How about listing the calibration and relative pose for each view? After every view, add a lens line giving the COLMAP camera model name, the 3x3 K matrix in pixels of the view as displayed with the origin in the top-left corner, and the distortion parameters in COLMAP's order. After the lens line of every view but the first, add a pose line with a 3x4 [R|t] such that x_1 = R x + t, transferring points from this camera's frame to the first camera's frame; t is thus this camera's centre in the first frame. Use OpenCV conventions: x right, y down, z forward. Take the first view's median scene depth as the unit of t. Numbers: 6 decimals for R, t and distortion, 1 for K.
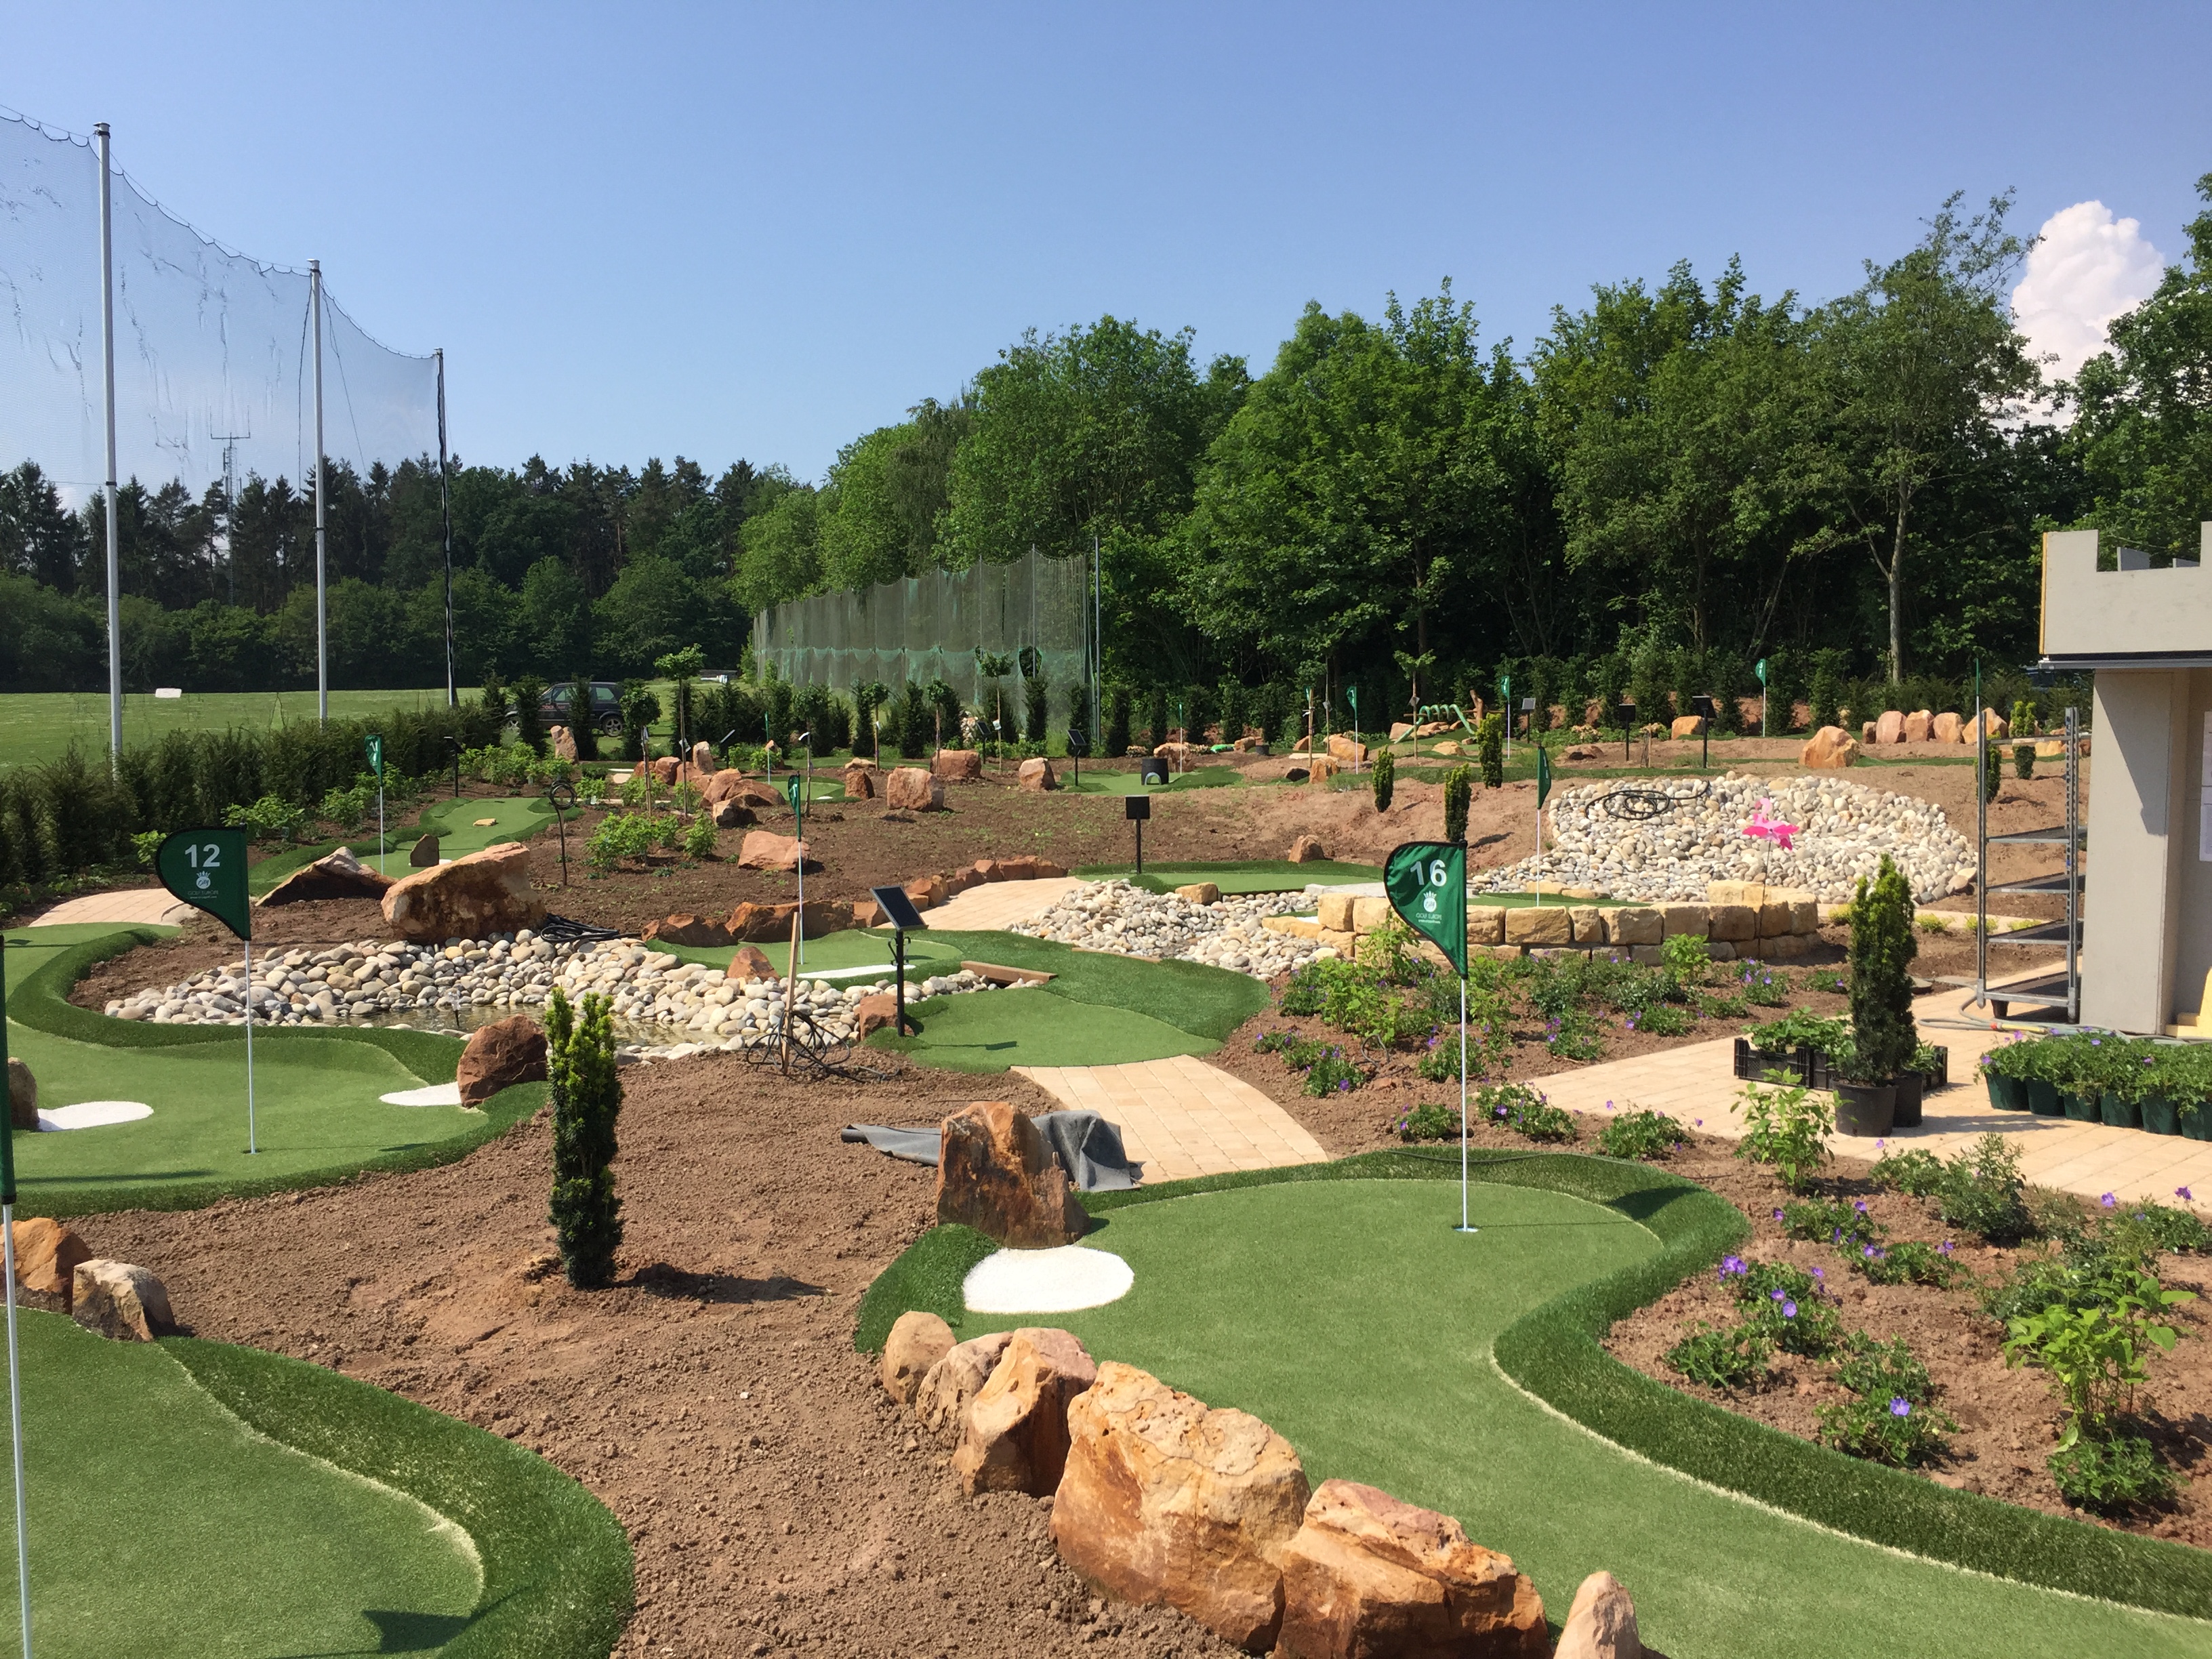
lens RADIAL K [[1883.1, 0, 1106.0], [0, 1883.1, 829.5], [0, 0, 1]] dist [0.085599, -0.125444]
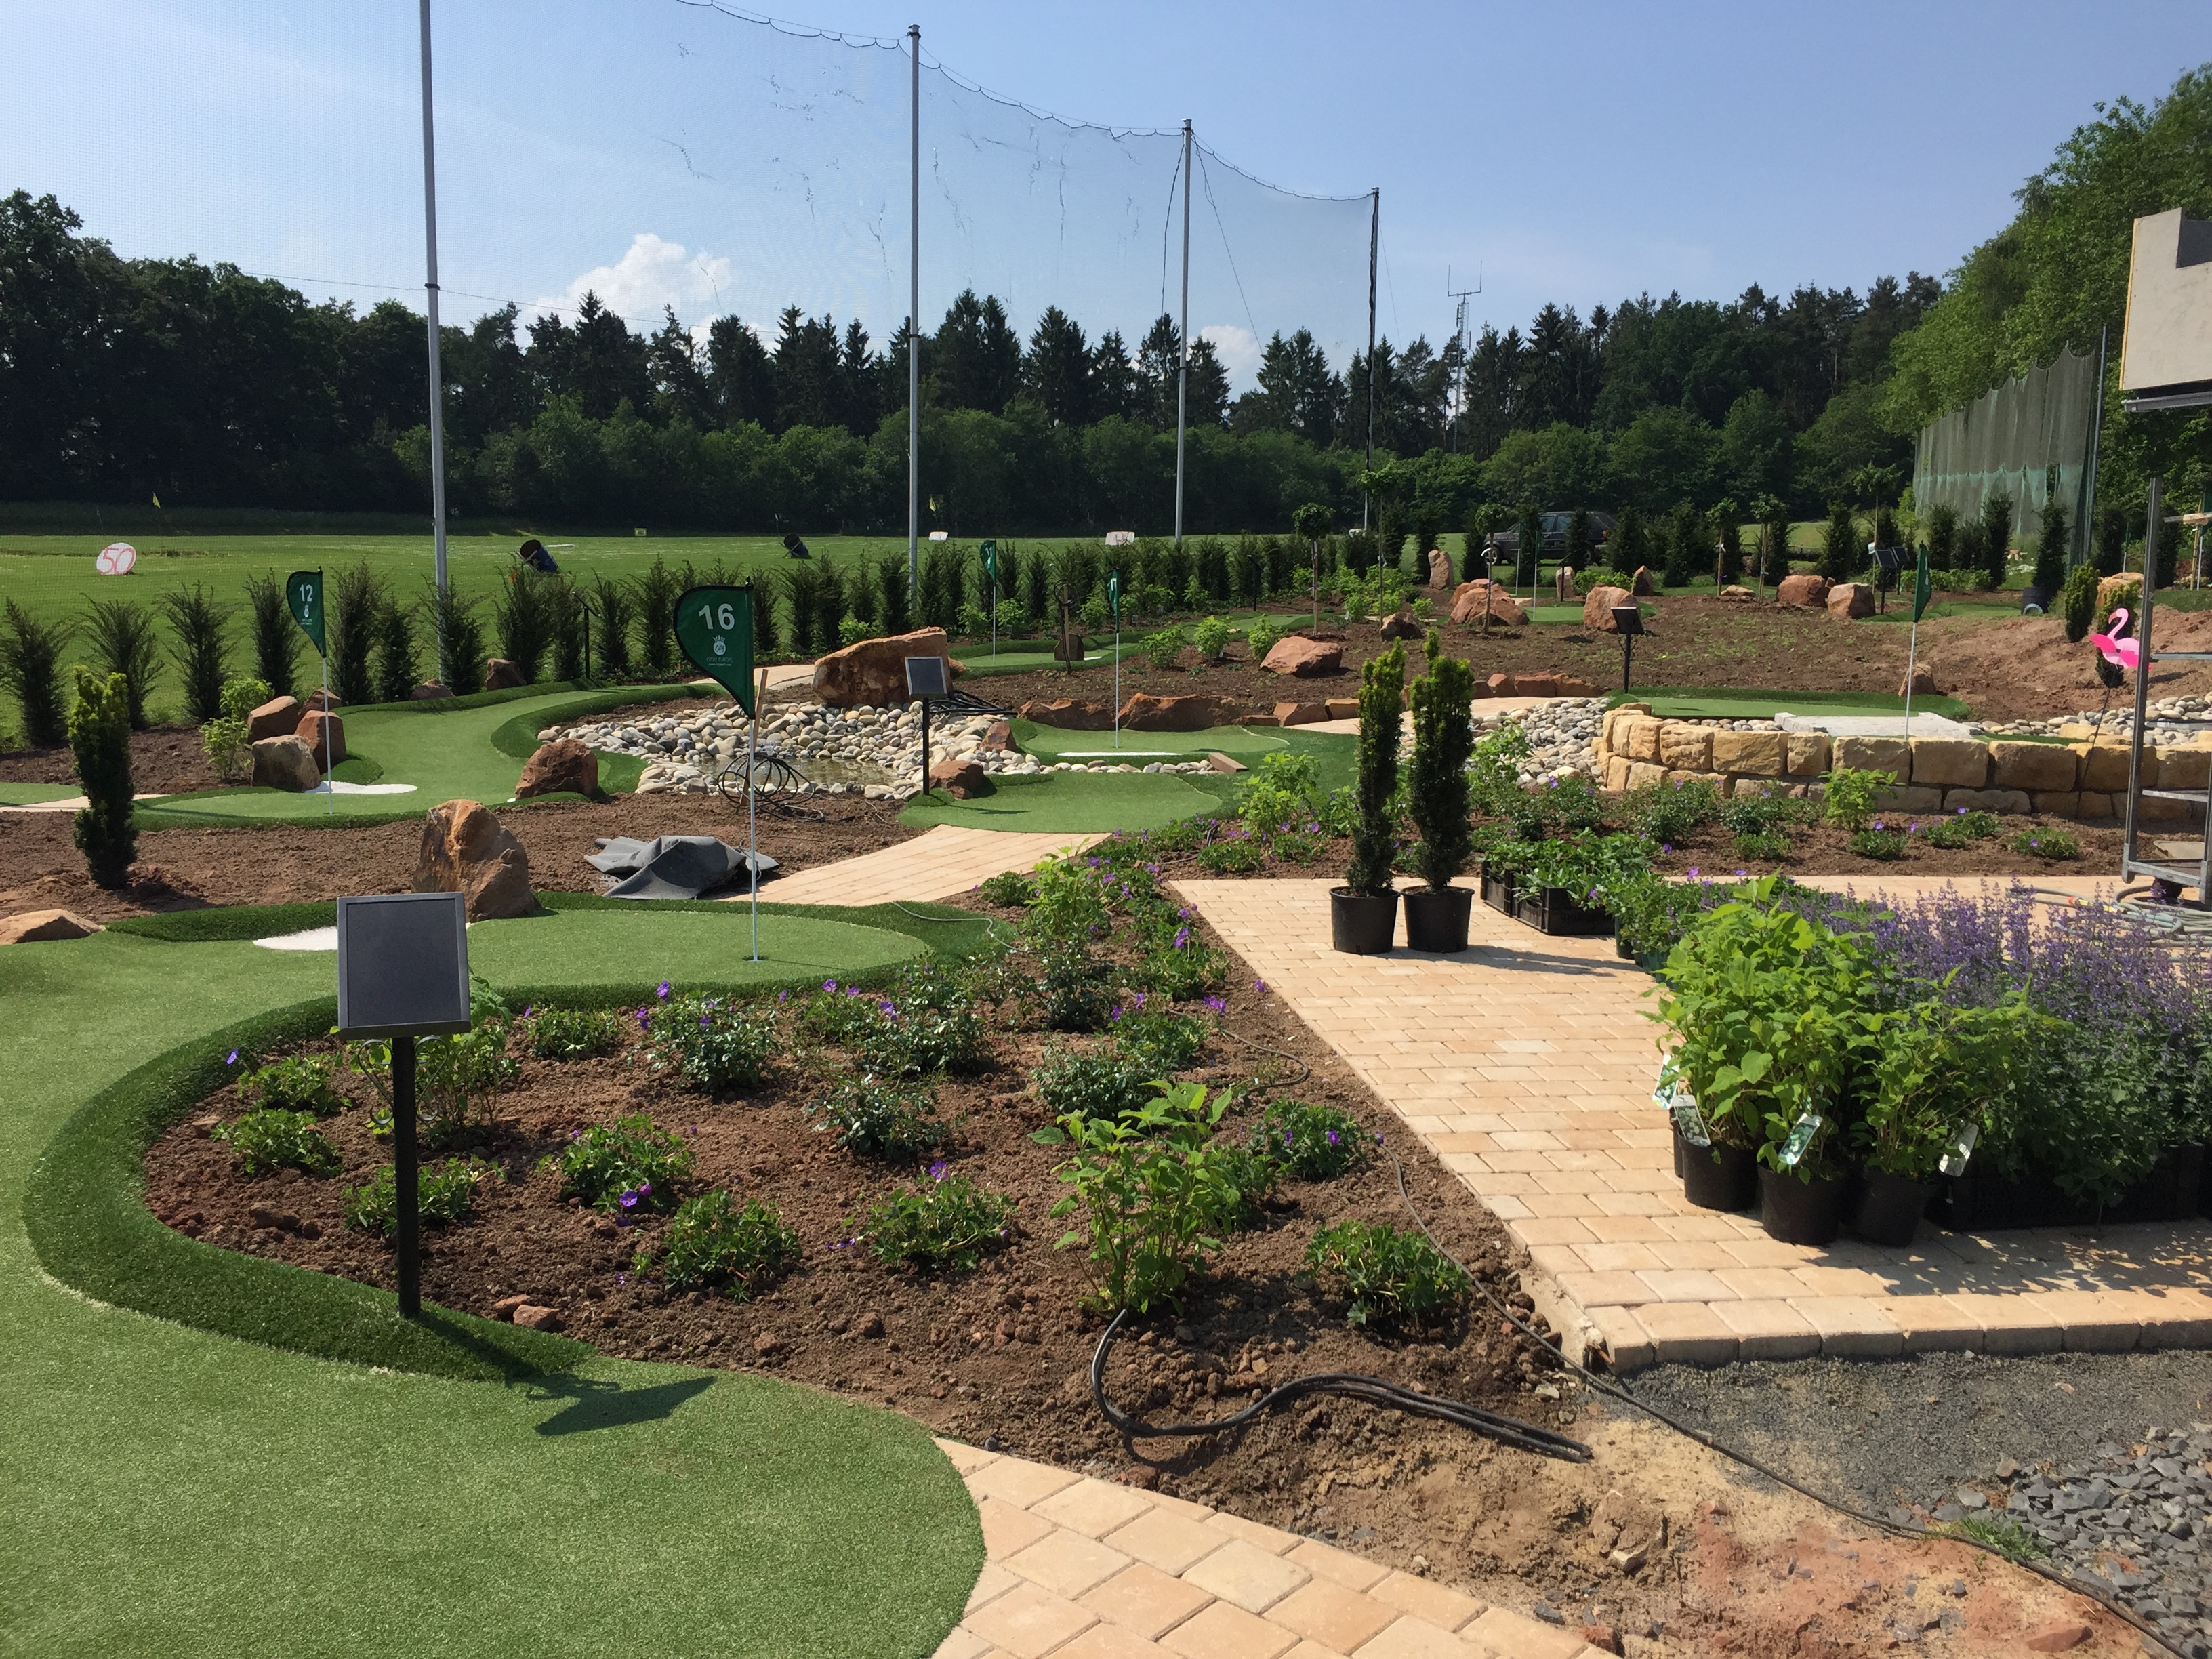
lens RADIAL K [[1883.1, 0, 1106.0], [0, 1883.1, 829.5], [0, 0, 1]] dist [0.085599, -0.125444]
pose [[0.802191, 0.091271, -0.590050, 0.094484], [-0.043105, 0.994521, 0.095234, 0.003161], [0.595510, -0.050961, 0.801730, 0.027563]]
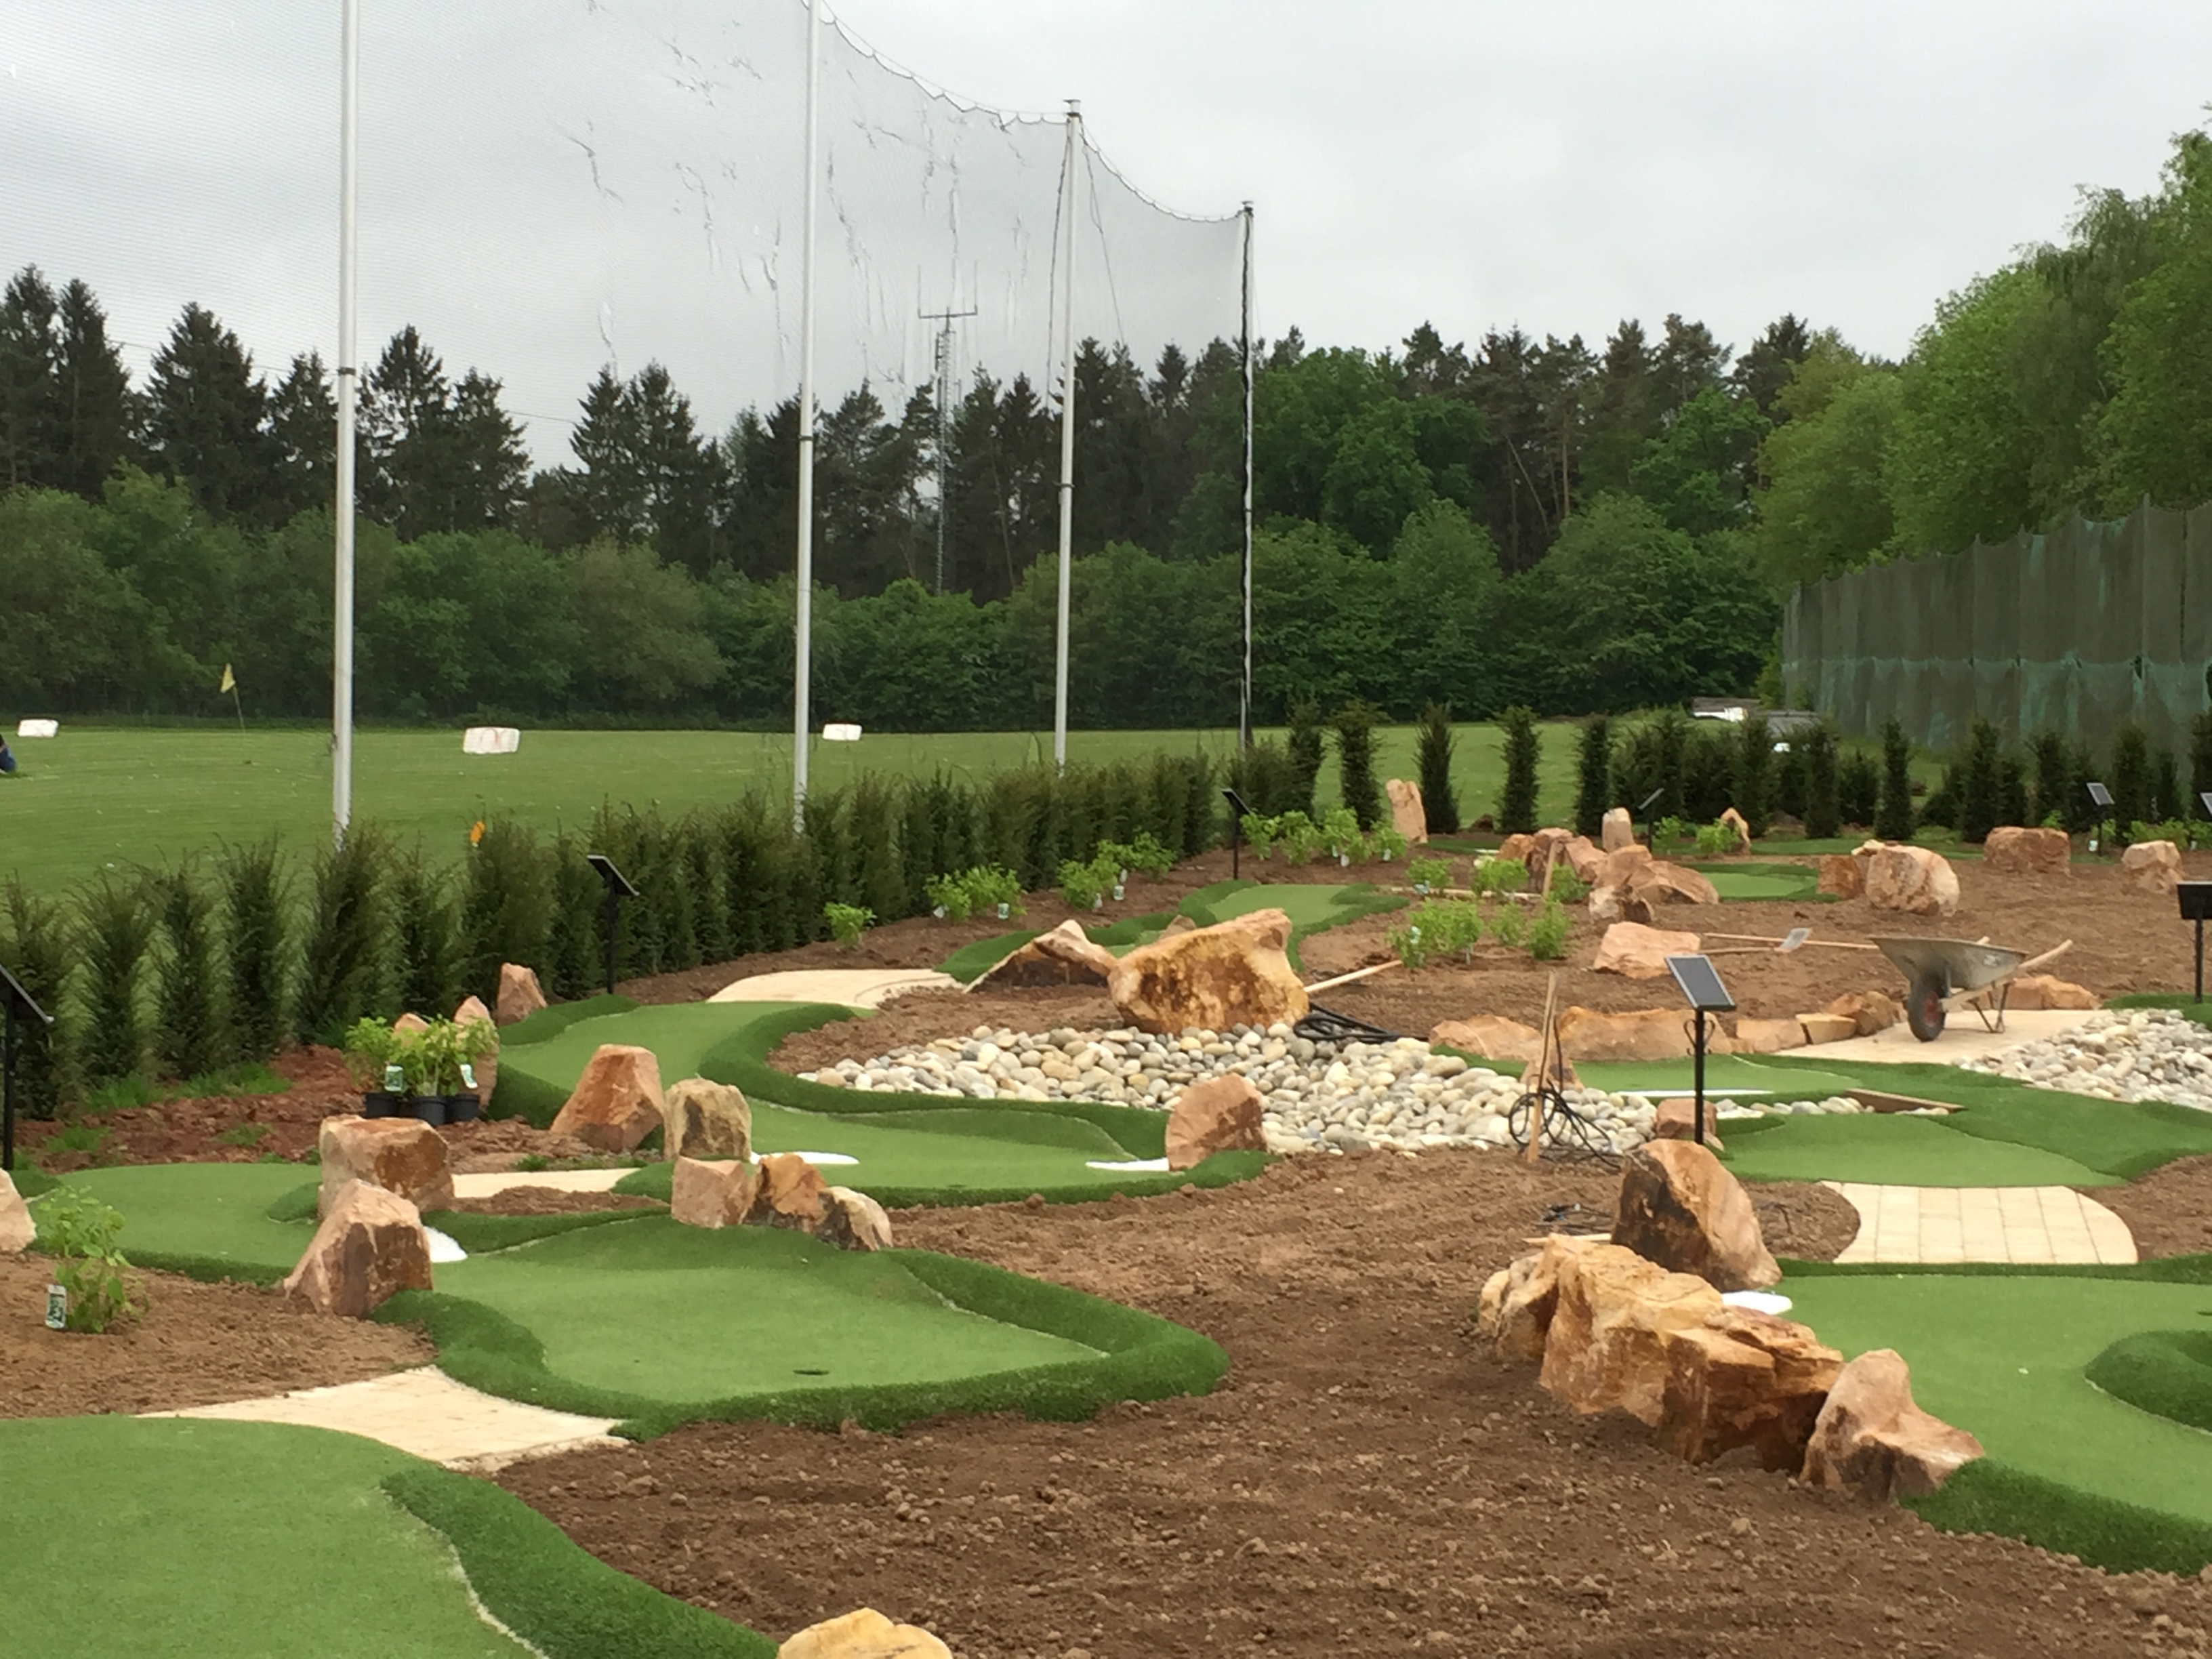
lens RADIAL K [[3574.2, 0, 1132.5], [0, 3574.2, 835.4], [0, 0, 1]] dist [0.007407, 0.144256]
pose [[0.931423, 0.019705, -0.363404, 0.032446], [-0.036446, 0.998564, -0.039265, 0.007175], [0.362108, 0.049817, 0.930804, -0.074175]]
